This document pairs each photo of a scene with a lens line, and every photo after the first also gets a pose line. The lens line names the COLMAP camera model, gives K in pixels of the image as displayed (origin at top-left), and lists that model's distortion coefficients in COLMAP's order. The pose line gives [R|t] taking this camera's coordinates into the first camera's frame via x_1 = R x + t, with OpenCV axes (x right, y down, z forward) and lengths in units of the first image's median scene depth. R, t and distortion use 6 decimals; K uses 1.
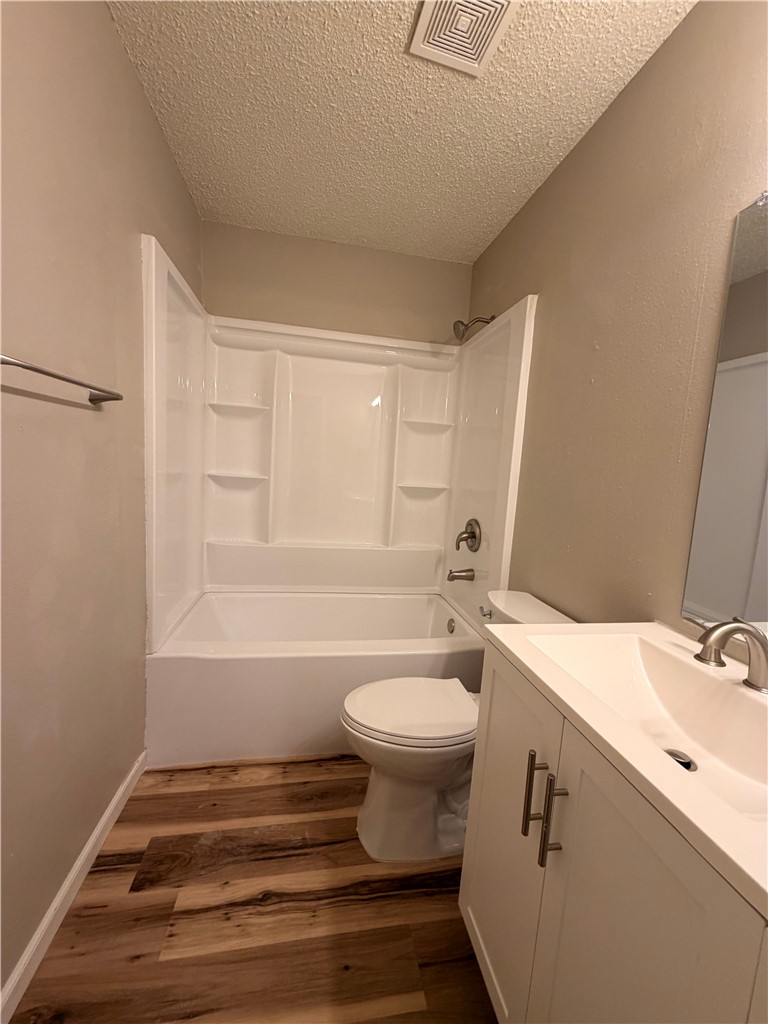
lens RADIAL K [[407.7, 0, 384.0], [0, 407.7, 512.0], [0, 0, 1]] dist [0.000722, -0.000007]
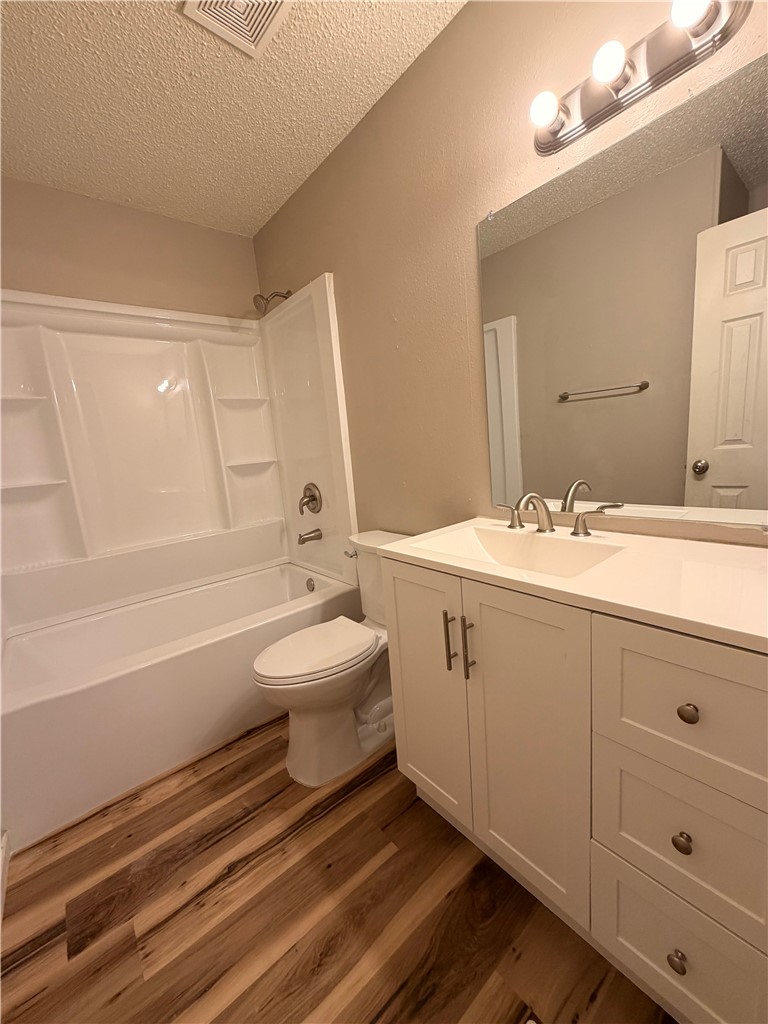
lens RADIAL K [[407.7, 0, 384.0], [0, 407.7, 512.0], [0, 0, 1]] dist [0.000722, -0.000007]
pose [[0.861479, -0.218659, 0.458304, -0.199469], [0.195732, 0.975785, 0.097632, 0.038982], [-0.468554, 0.005597, 0.883417, -0.076317]]
